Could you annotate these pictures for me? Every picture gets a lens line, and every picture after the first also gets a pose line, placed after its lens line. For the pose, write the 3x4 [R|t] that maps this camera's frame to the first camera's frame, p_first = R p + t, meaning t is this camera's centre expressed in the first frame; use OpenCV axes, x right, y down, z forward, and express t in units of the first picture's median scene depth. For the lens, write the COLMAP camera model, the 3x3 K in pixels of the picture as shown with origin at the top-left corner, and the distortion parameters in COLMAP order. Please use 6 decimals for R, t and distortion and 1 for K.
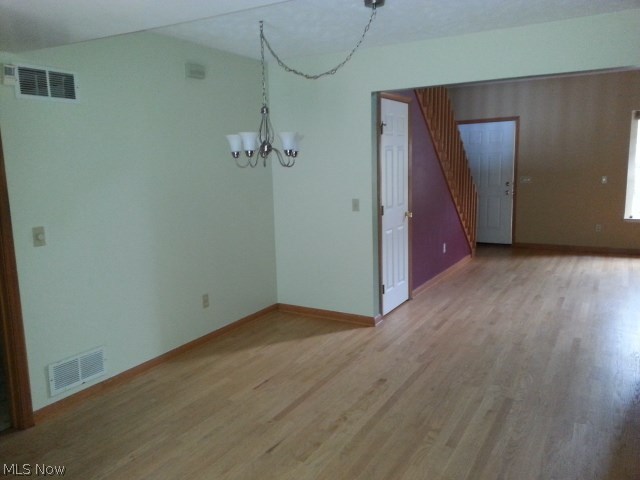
lens RADIAL K [[511.4, 0, 319.9], [0, 511.4, 239.5], [0, 0, 1]] dist [0.057932, -0.033868]
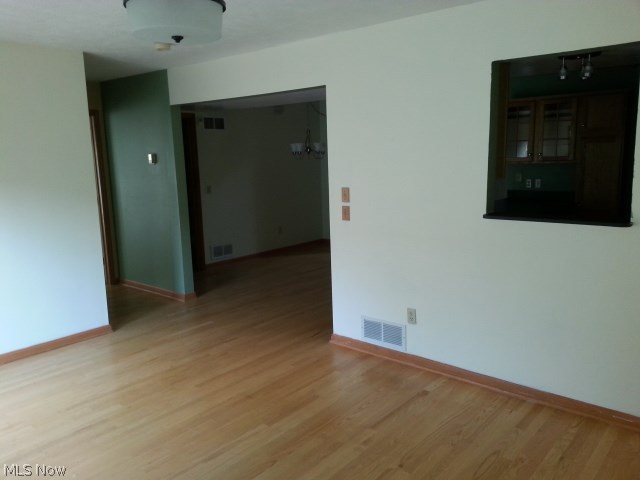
lens RADIAL K [[511.4, 0, 320.7], [0, 511.4, 240.7], [0, 0, 1]] dist [0.057932, -0.033868]
pose [[0.985178, 0.027018, -0.169393, 0.329883], [-0.024152, 0.999529, 0.018952, 0.159527], [0.169825, -0.014580, 0.985366, -1.125405]]
